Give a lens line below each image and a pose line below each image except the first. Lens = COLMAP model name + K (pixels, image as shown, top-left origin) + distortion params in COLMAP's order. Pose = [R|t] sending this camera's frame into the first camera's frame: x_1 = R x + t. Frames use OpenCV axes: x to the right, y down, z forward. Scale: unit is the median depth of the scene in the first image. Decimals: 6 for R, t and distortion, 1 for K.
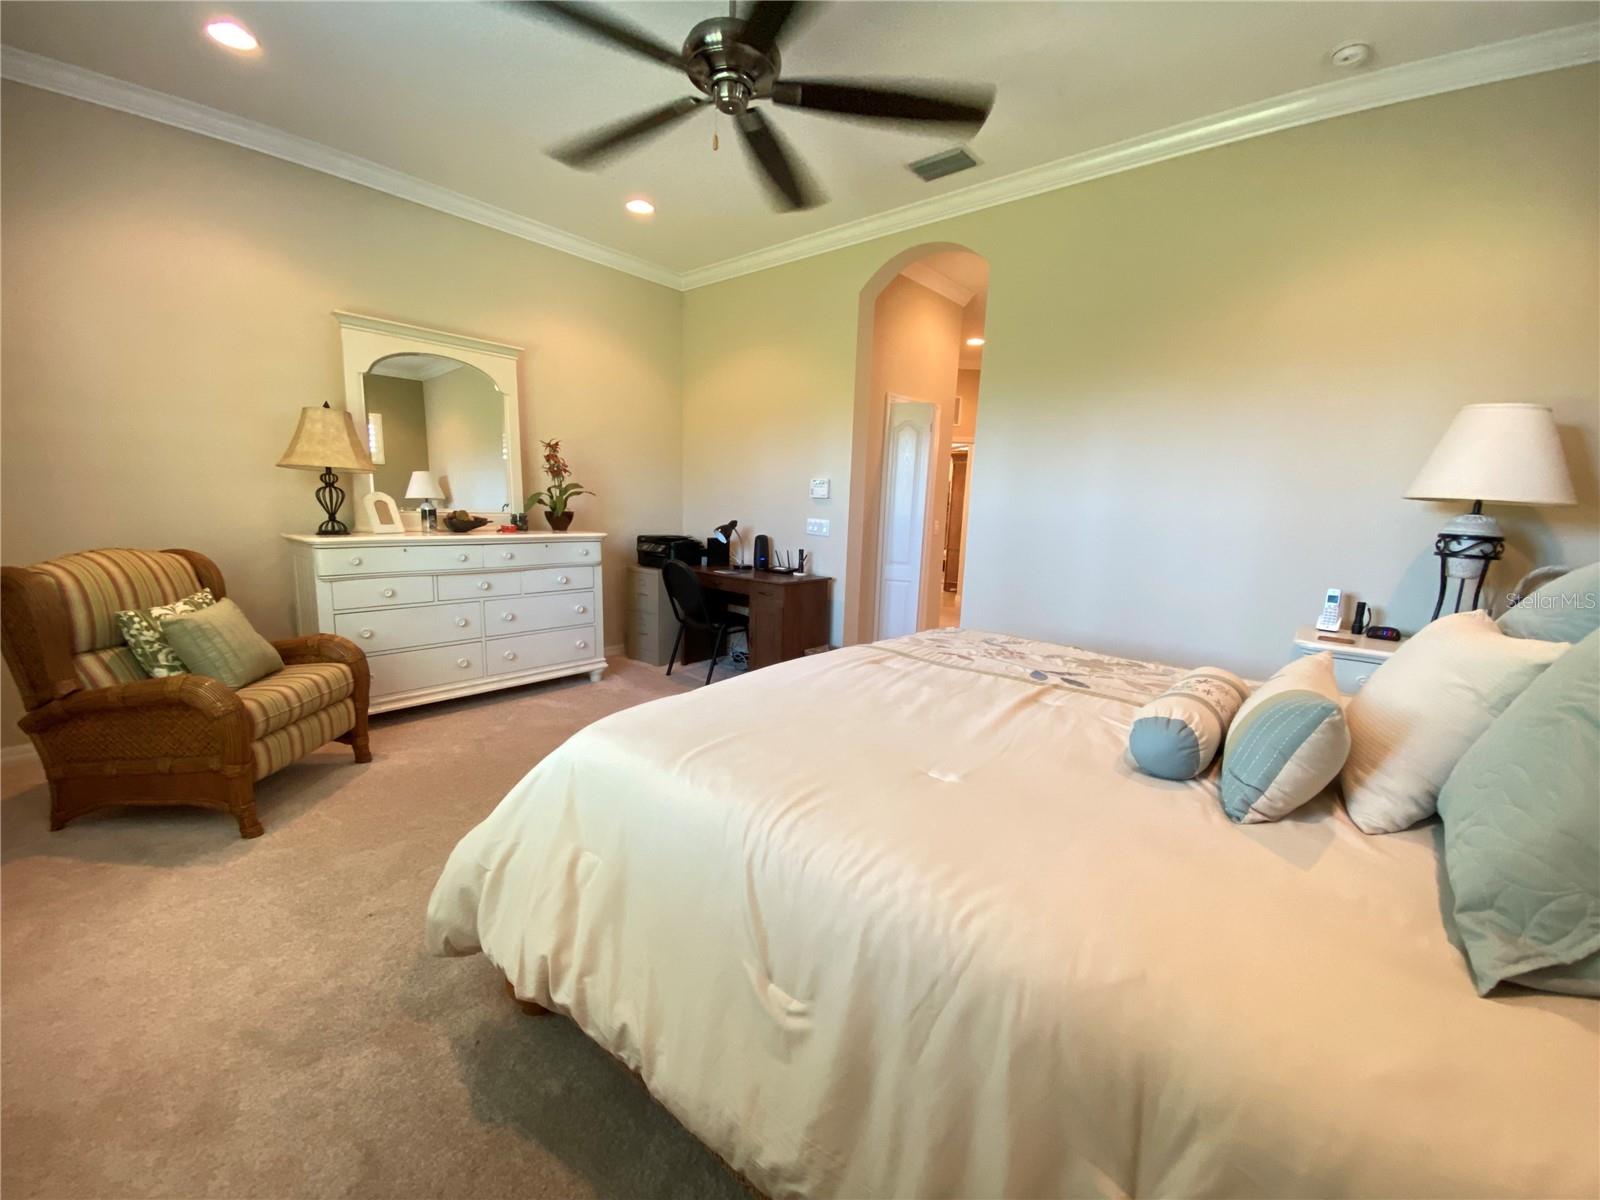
lens RADIAL K [[650.1, 0, 804.0], [0, 650.1, 603.0], [0, 0, 1]] dist [0.002579, 0.000125]
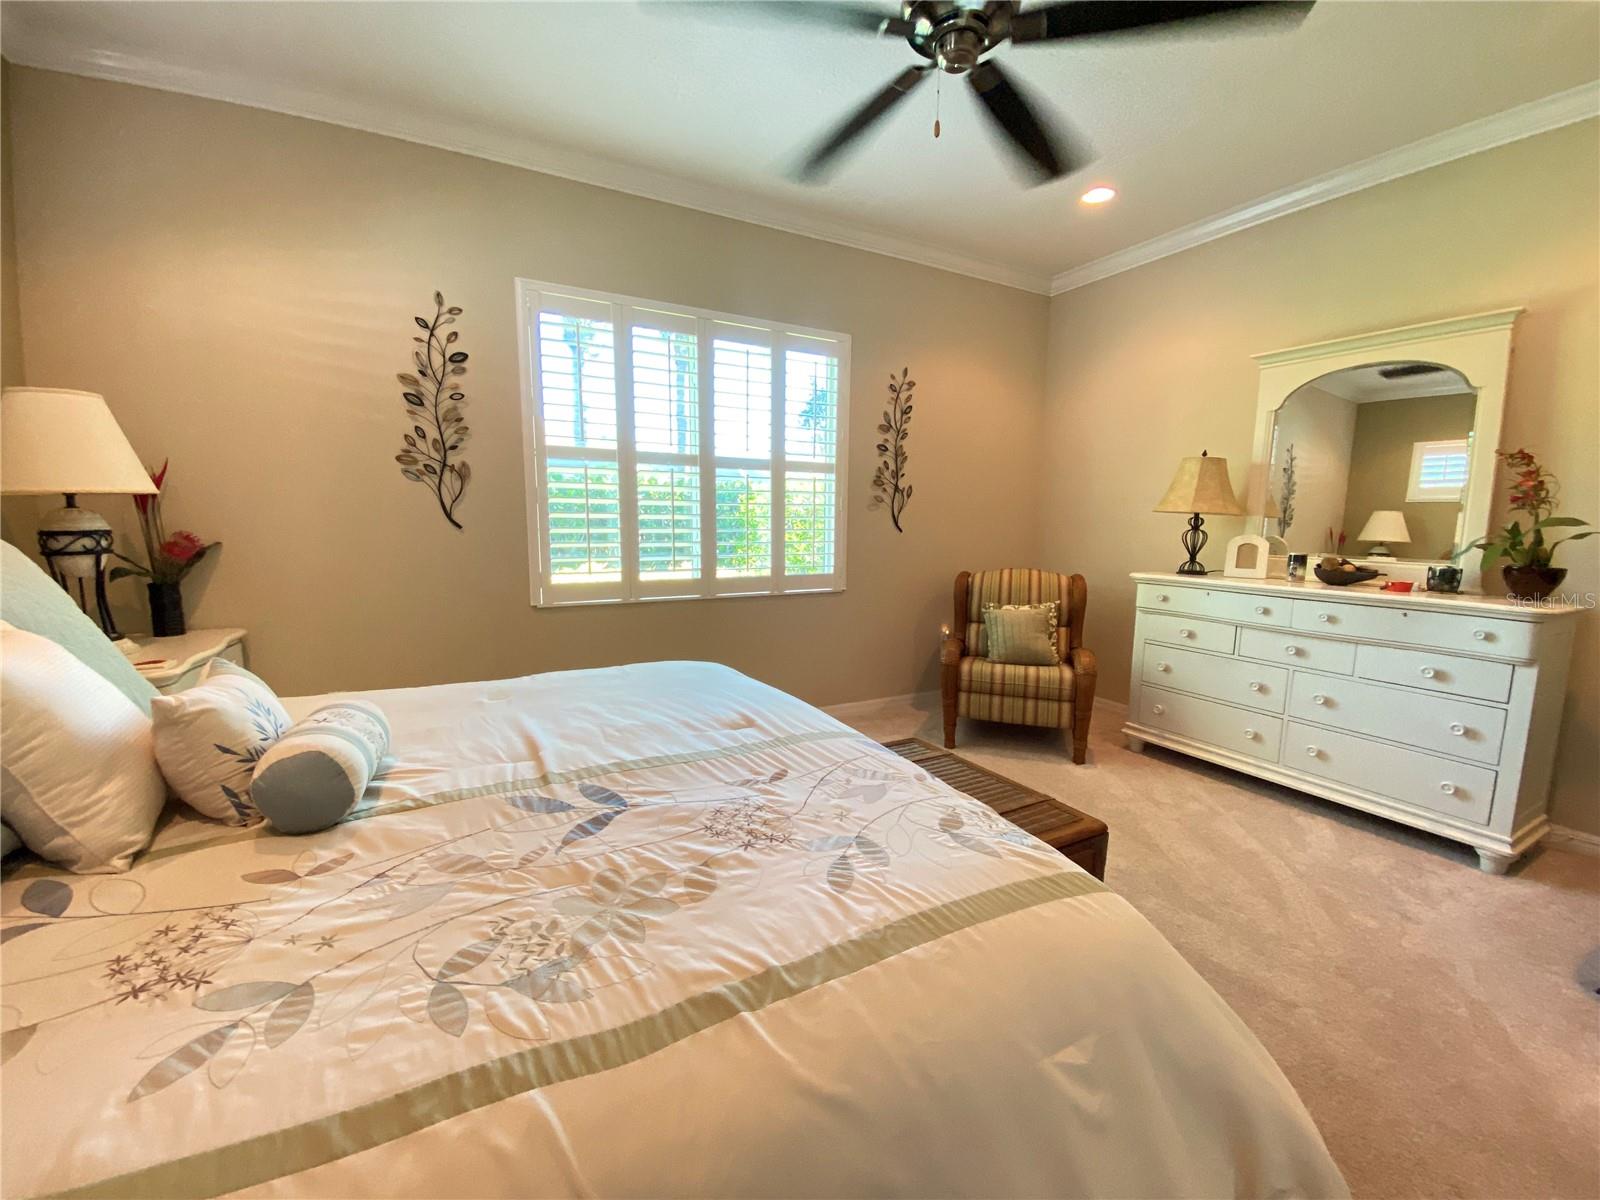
lens RADIAL K [[650.1, 0, 804.3], [0, 650.1, 603.6], [0, 0, 1]] dist [0.002579, 0.000125]
pose [[-0.355925, 0.082242, -0.930889, 0.493604], [-0.168283, 0.974196, 0.150411, -0.110981], [0.919238, 0.210188, -0.332900, 0.776010]]
